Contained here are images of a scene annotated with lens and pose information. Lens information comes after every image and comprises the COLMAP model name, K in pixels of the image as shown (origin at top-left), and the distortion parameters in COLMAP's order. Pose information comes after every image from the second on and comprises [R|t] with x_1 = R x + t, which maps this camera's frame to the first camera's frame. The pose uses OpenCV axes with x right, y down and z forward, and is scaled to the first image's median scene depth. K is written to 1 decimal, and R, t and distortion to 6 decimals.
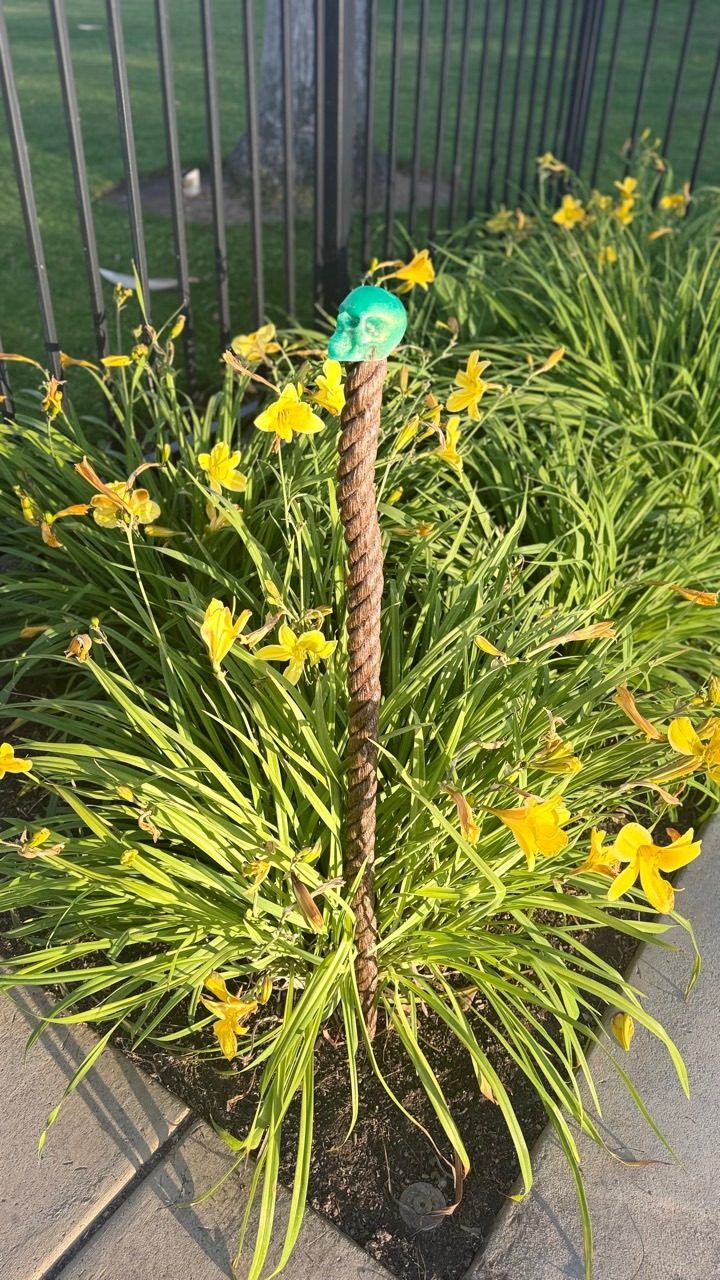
lens RADIAL K [[934.8, 0, 358.4], [0, 934.8, 646.0], [0, 0, 1]] dist [-0.025012, -0.003427]
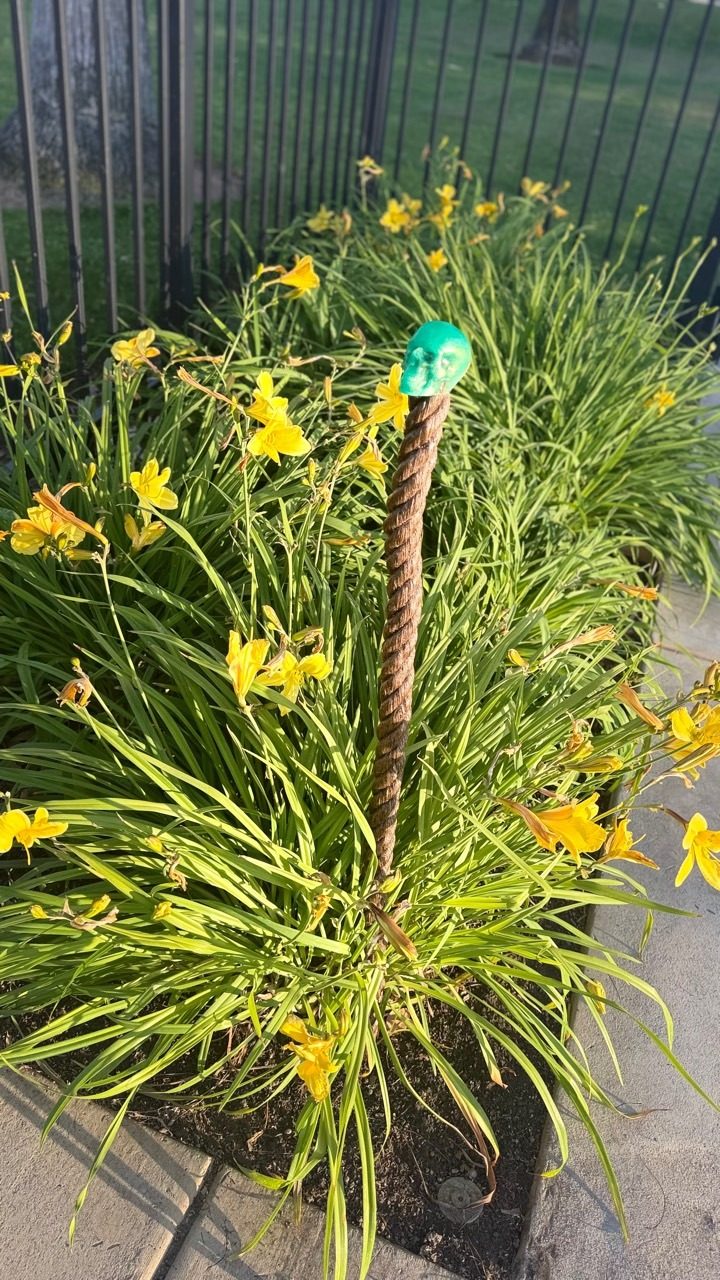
lens RADIAL K [[934.9, 0, 363.6], [0, 934.9, 634.9], [0, 0, 1]] dist [-0.024328, -0.002087]
pose [[0.960678, -0.076304, 0.266976, -0.242676], [0.074718, 0.997075, 0.016112, -0.045082], [-0.267425, 0.004469, 0.963568, 0.028203]]
